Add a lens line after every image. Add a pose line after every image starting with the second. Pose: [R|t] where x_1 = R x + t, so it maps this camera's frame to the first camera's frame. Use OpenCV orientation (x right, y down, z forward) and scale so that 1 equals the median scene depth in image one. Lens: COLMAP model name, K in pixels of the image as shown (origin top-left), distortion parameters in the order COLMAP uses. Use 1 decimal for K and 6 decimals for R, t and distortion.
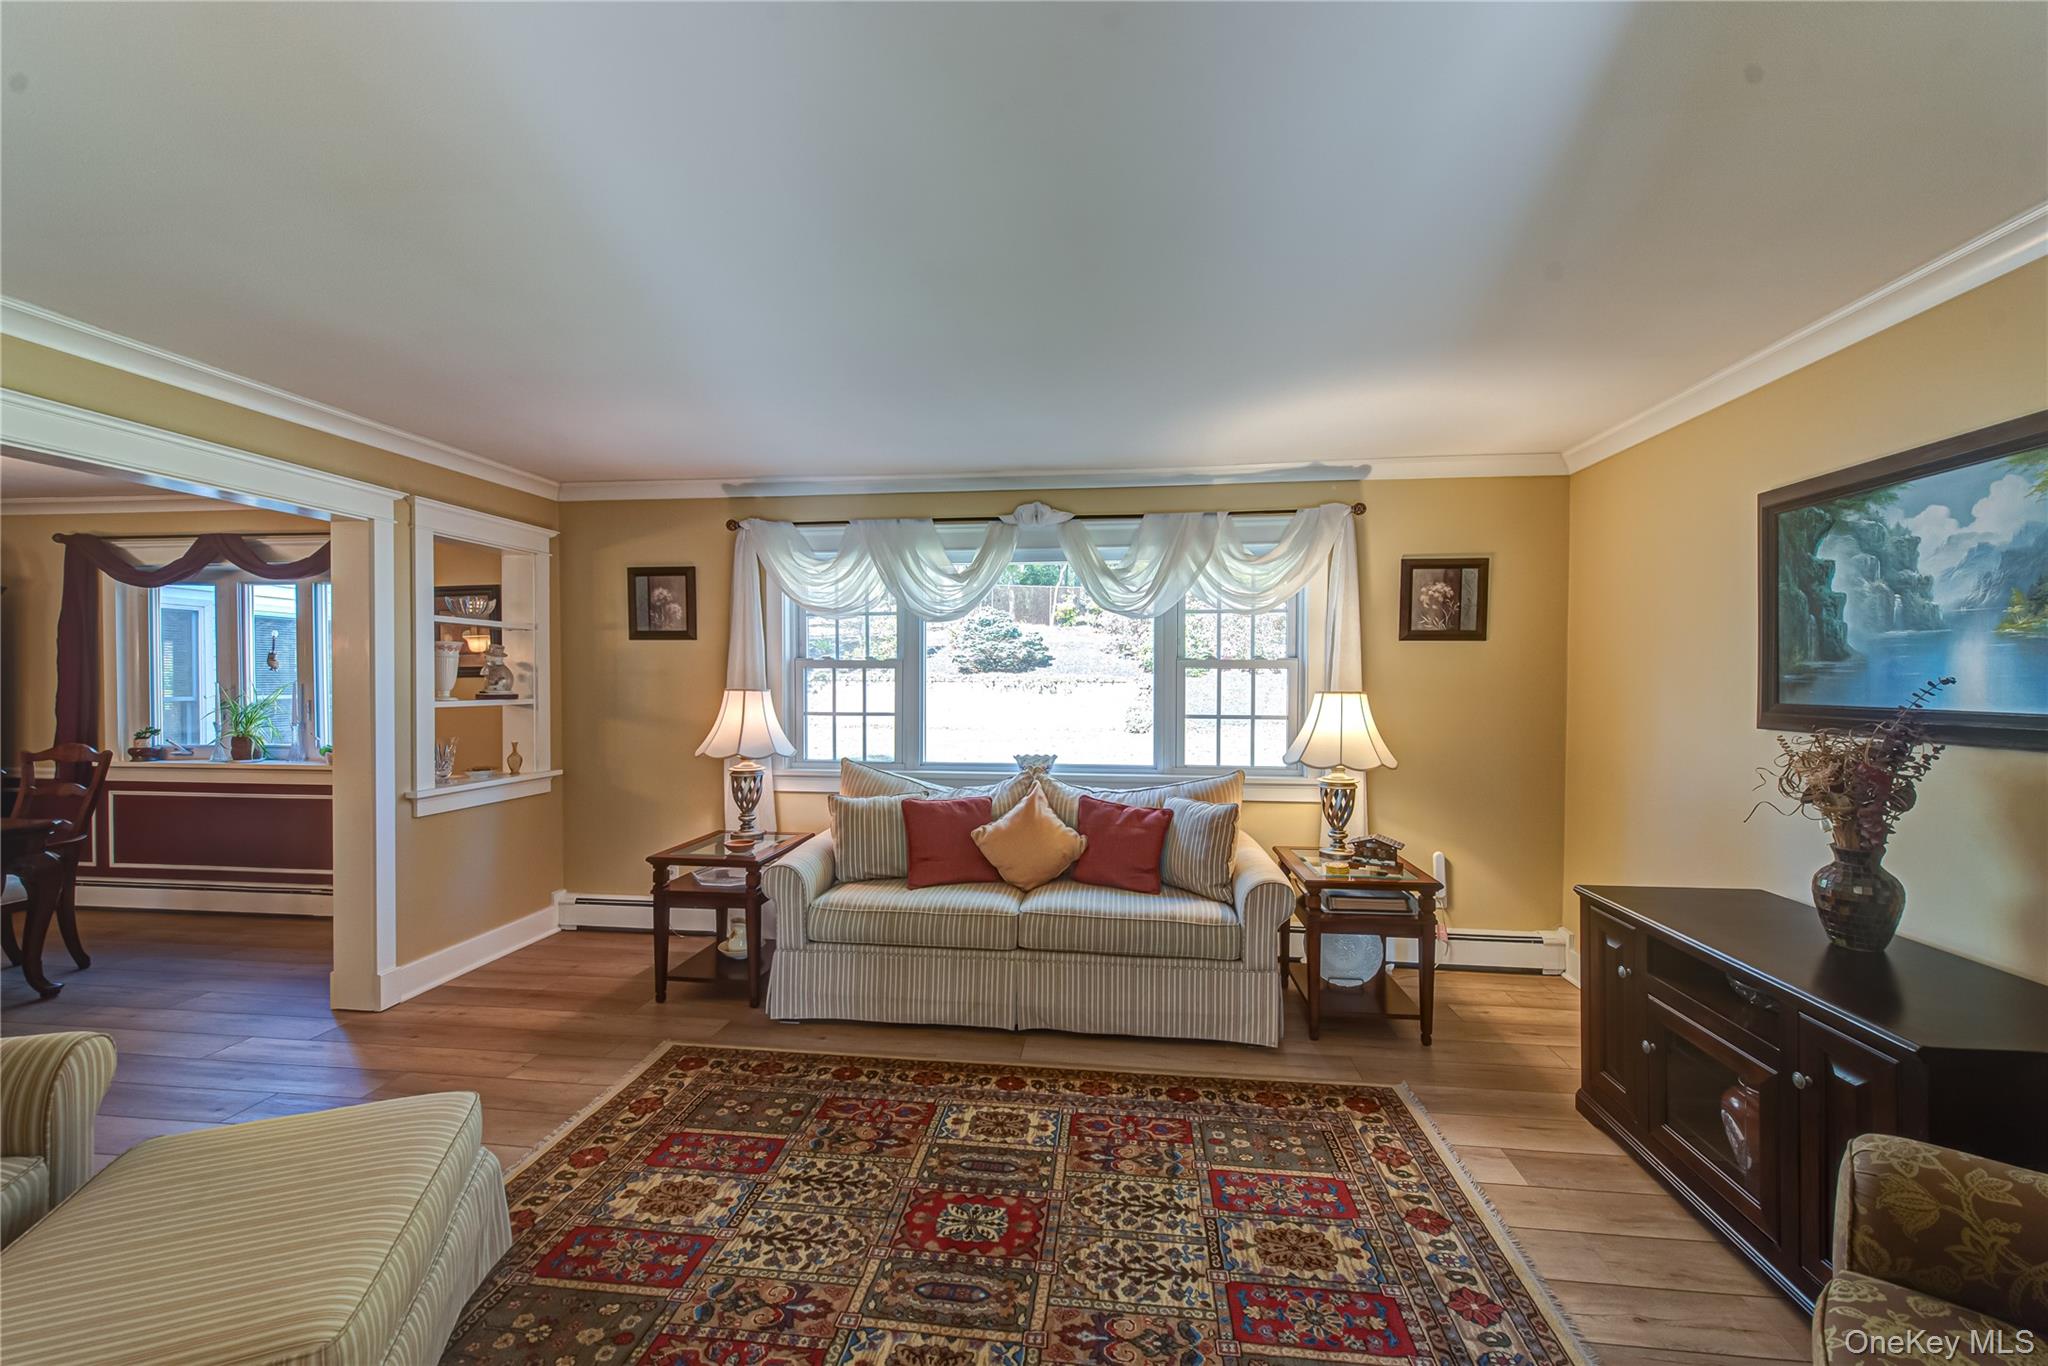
lens RADIAL K [[796.2, 0, 1031.8], [0, 796.2, 688.2], [0, 0, 1]] dist [0.013865, -0.004660]
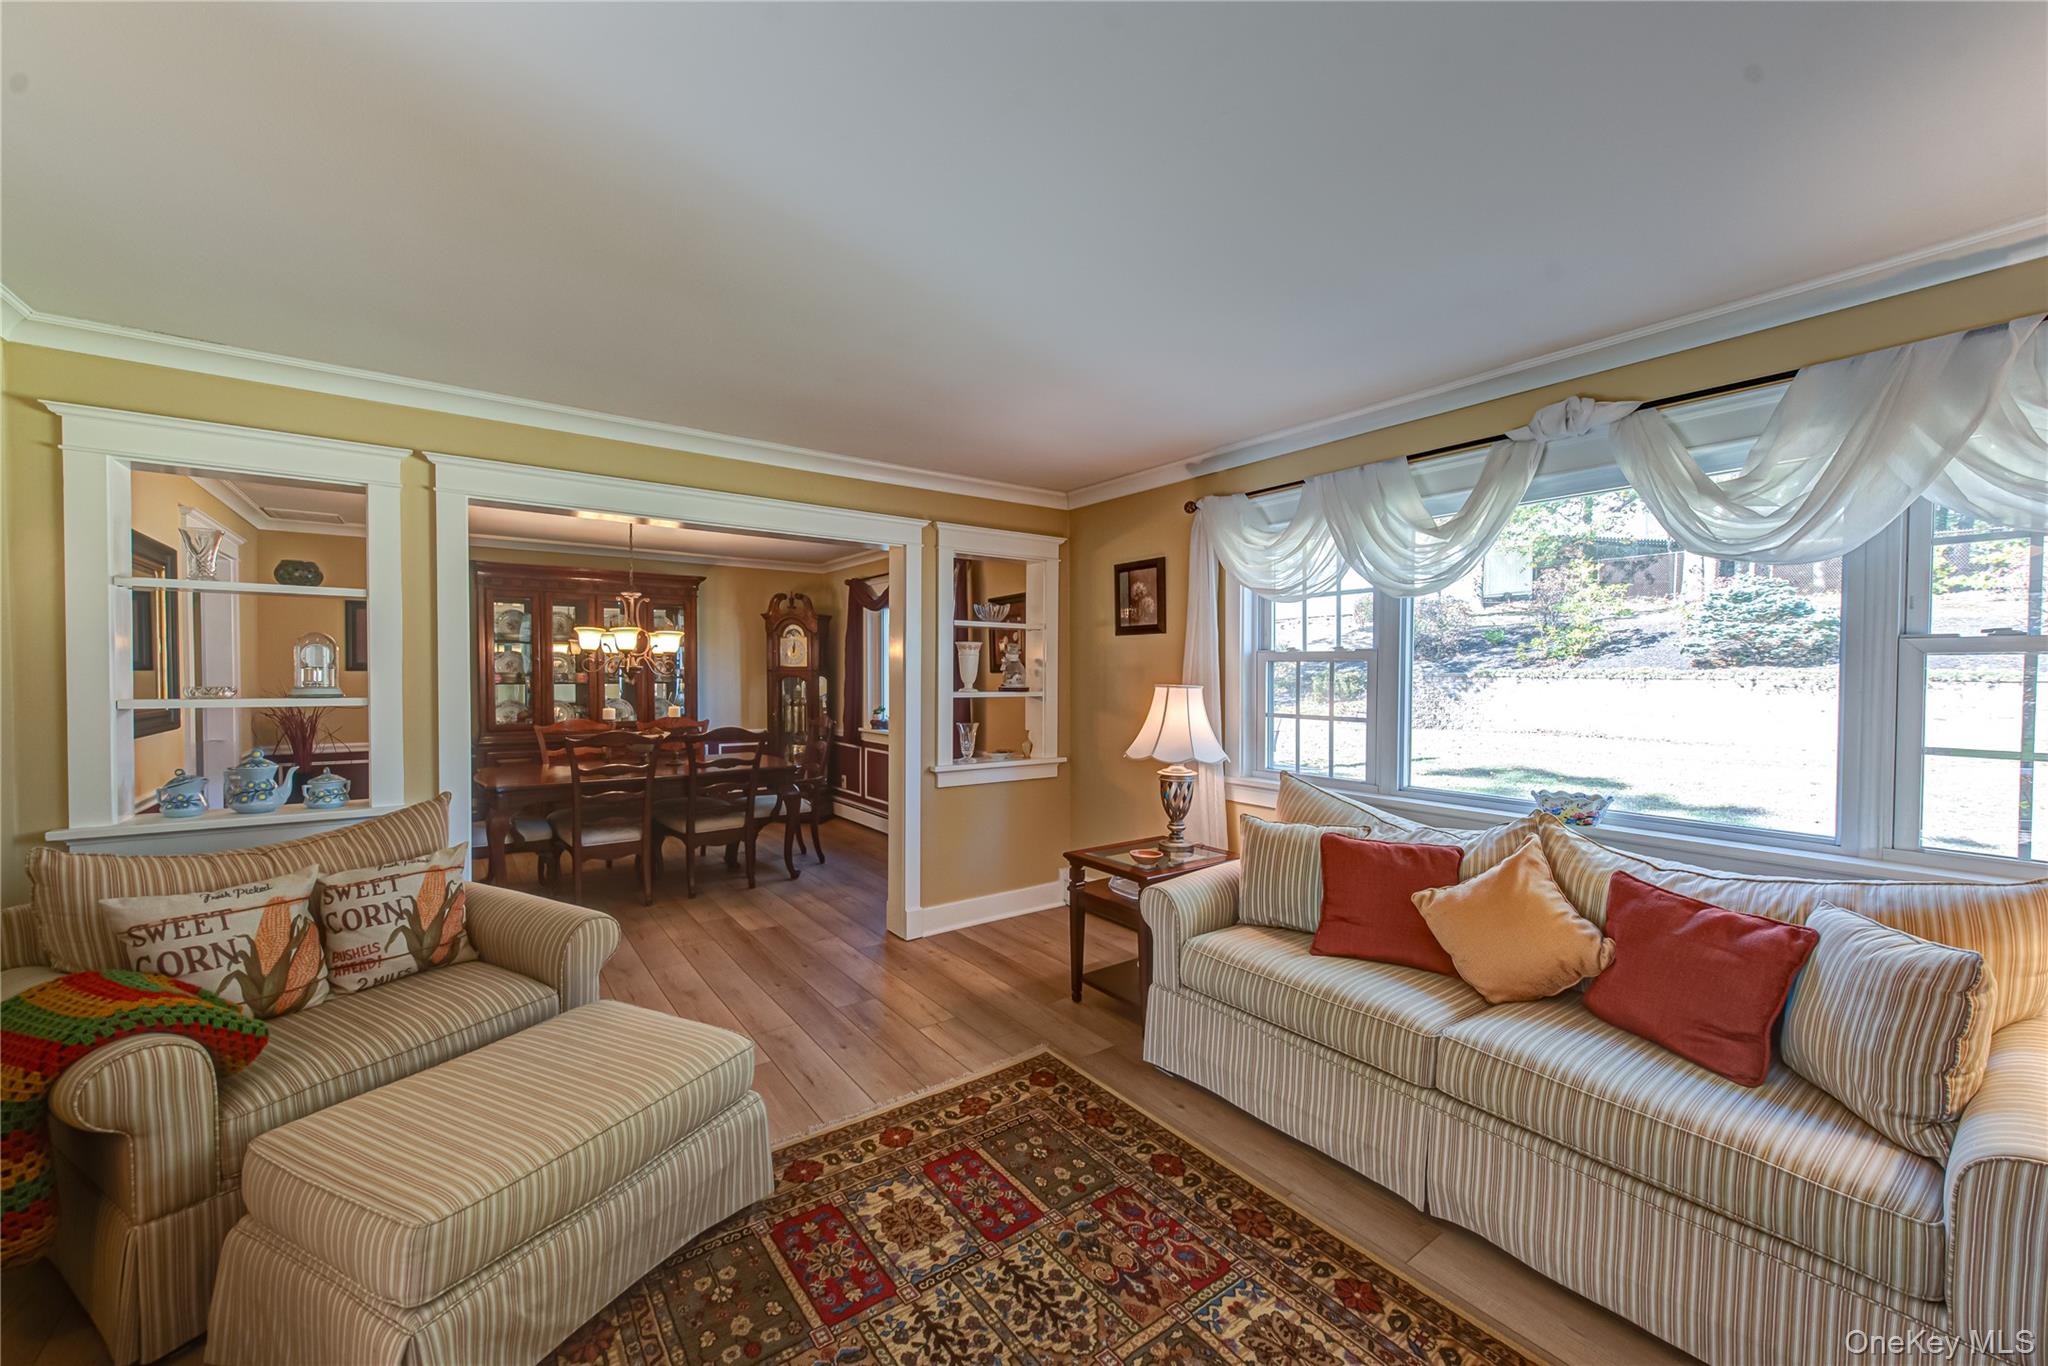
lens RADIAL K [[796.2, 0, 1031.7], [0, 796.2, 688.2], [0, 0, 1]] dist [0.013865, -0.004660]
pose [[0.685090, 0.015198, -0.728300, 0.227457], [-0.011594, 0.999883, 0.009959, -0.003482], [0.728367, 0.001621, 0.685186, 0.311331]]
